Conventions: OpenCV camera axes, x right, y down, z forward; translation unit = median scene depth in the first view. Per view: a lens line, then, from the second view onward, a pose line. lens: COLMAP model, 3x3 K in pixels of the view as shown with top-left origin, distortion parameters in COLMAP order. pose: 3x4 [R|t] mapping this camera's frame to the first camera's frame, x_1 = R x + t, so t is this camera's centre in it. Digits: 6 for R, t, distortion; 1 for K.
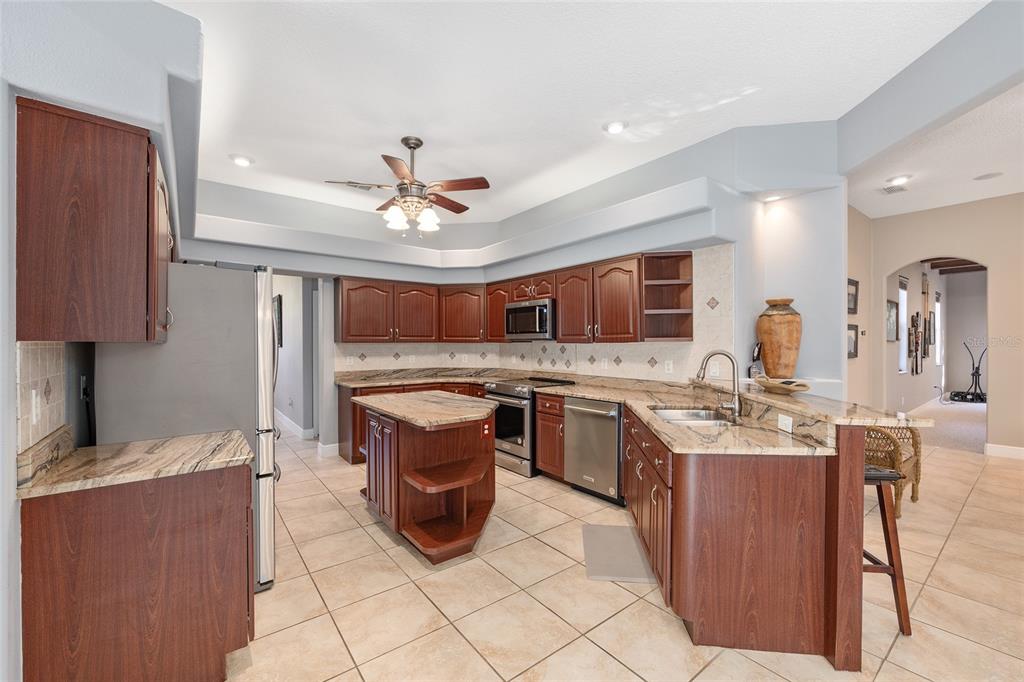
lens RADIAL K [[413.9, 0, 517.8], [0, 413.9, 344.1], [0, 0, 1]] dist [-0.004133, -0.000133]
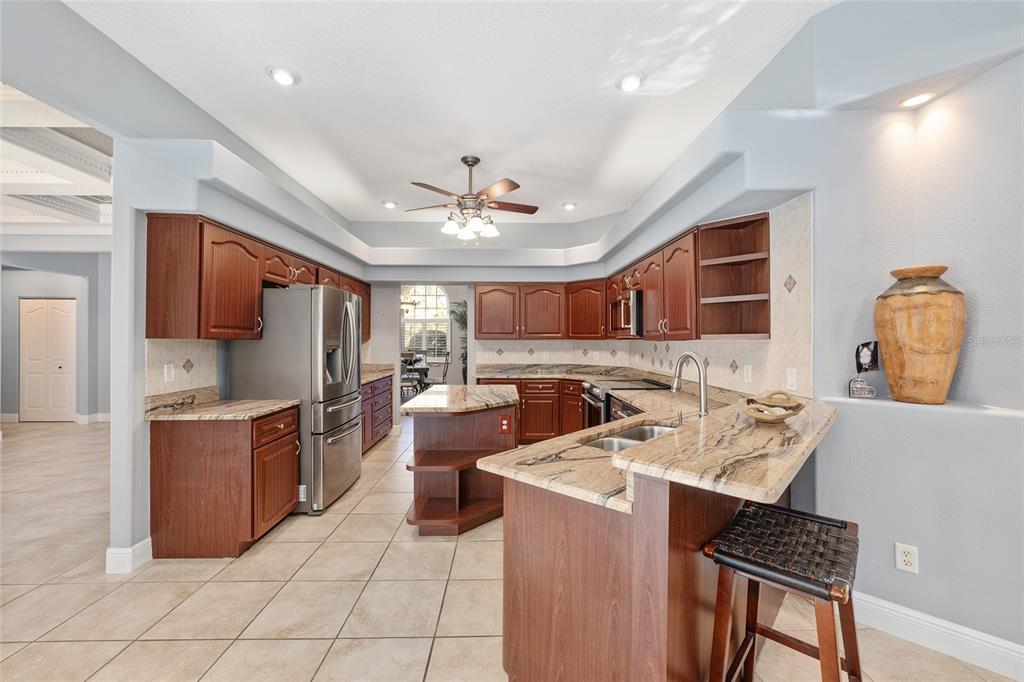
lens RADIAL K [[413.9, 0, 518.0], [0, 413.9, 337.8], [0, 0, 1]] dist [-0.004133, -0.000133]
pose [[0.802803, 0.000838, -0.596243, 0.495758], [-0.004369, 0.999980, -0.004477, -0.003866], [0.596228, 0.006199, 0.802791, 0.176560]]
